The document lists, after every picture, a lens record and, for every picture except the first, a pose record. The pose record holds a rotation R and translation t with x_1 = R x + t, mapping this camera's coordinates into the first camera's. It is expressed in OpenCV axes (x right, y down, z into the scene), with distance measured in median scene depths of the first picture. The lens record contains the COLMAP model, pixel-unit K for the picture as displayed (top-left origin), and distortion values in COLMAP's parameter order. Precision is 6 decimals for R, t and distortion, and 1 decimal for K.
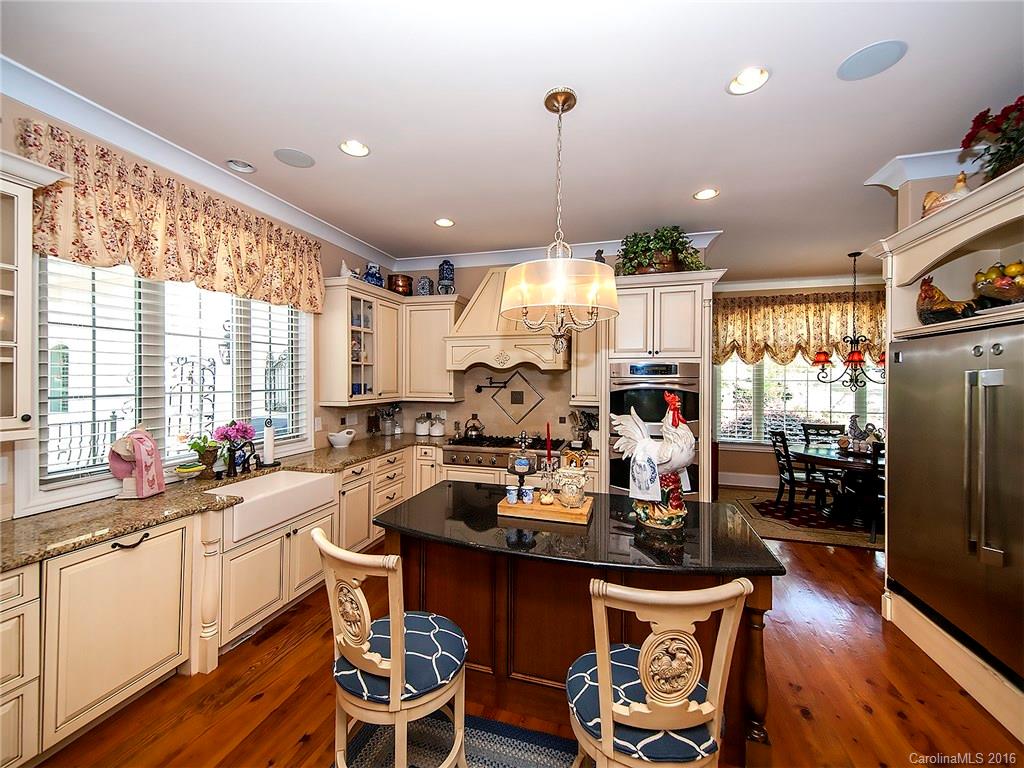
lens RADIAL K [[418.2, 0, 508.1], [0, 418.2, 380.7], [0, 0, 1]] dist [0.014294, 0.000061]
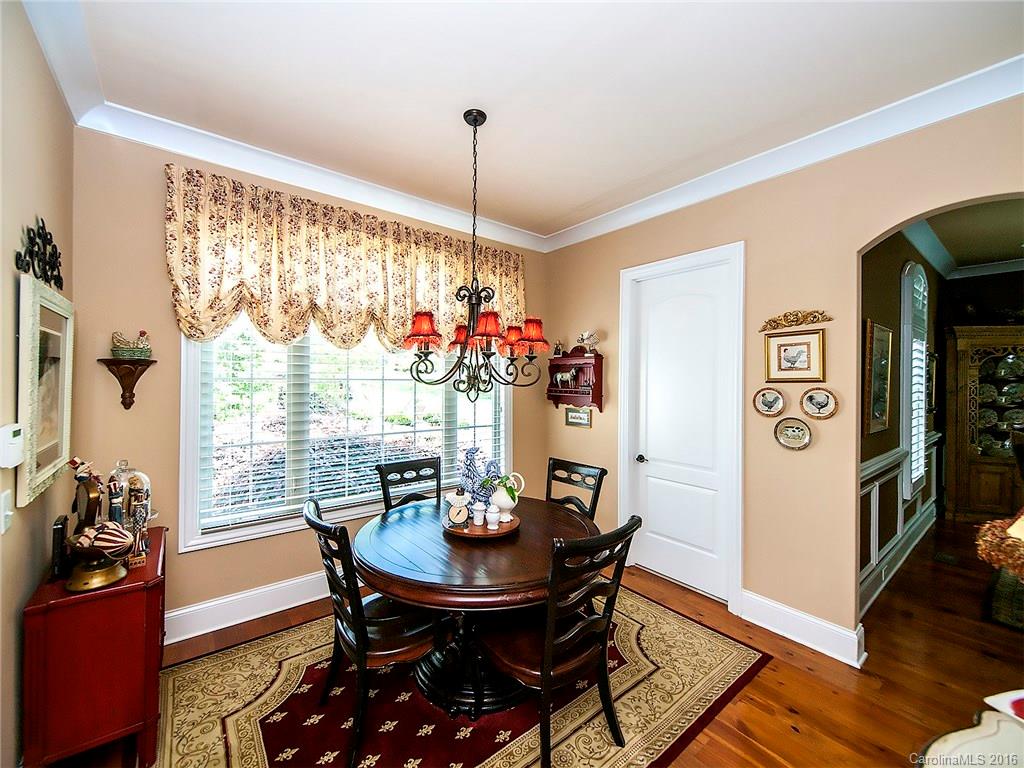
lens RADIAL K [[418.2, 0, 505.9], [0, 418.2, 380.1], [0, 0, 1]] dist [0.014294, 0.000061]
pose [[0.589260, 0.000966, 0.807943, 0.364905], [-0.002367, 0.999997, 0.000531, -0.000300], [-0.807940, -0.002225, 0.589261, 0.552638]]
